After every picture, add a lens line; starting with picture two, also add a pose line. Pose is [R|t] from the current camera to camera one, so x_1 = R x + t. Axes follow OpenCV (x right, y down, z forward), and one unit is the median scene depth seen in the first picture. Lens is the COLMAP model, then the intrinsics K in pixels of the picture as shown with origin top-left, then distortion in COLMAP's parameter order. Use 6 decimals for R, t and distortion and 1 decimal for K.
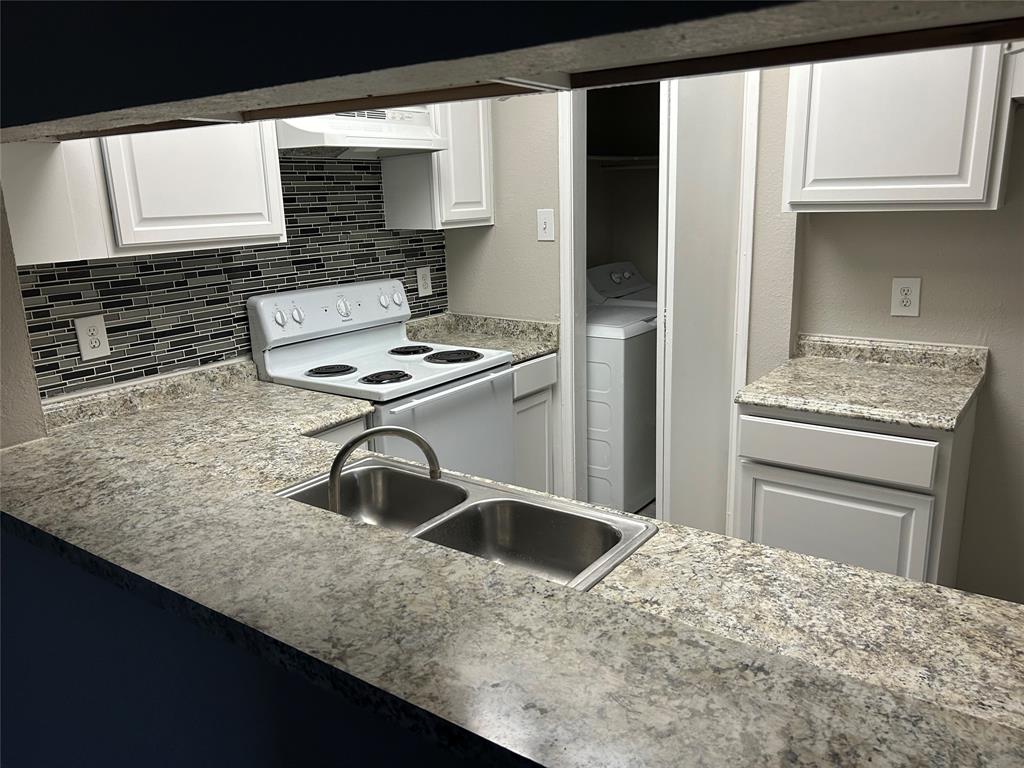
lens RADIAL K [[788.5, 0, 510.2], [0, 788.5, 386.7], [0, 0, 1]] dist [0.055703, -0.043894]
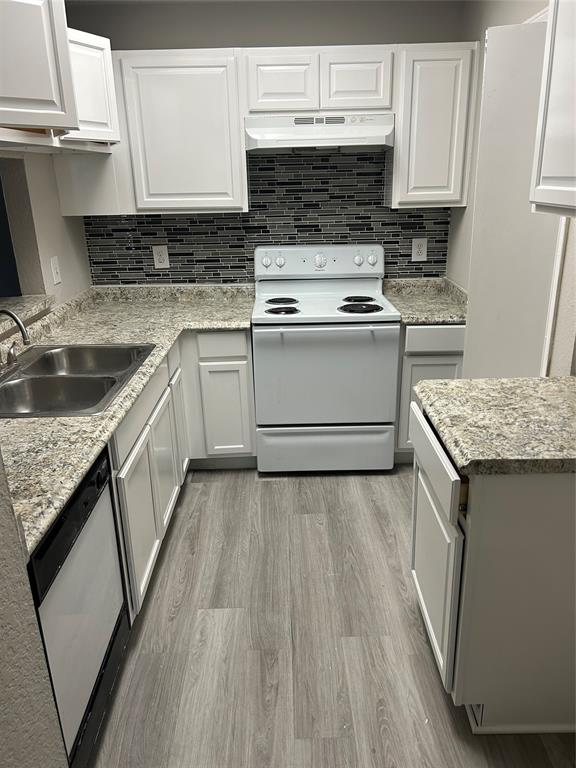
lens RADIAL K [[591.4, 0, 283.7], [0, 591.4, 387.4], [0, 0, 1]] dist [0.055703, -0.043894]
pose [[0.574548, 0.288219, -0.766045, 0.724566], [-0.193154, 0.957257, 0.215292, -0.110785], [0.795353, 0.024269, 0.605661, 0.332207]]
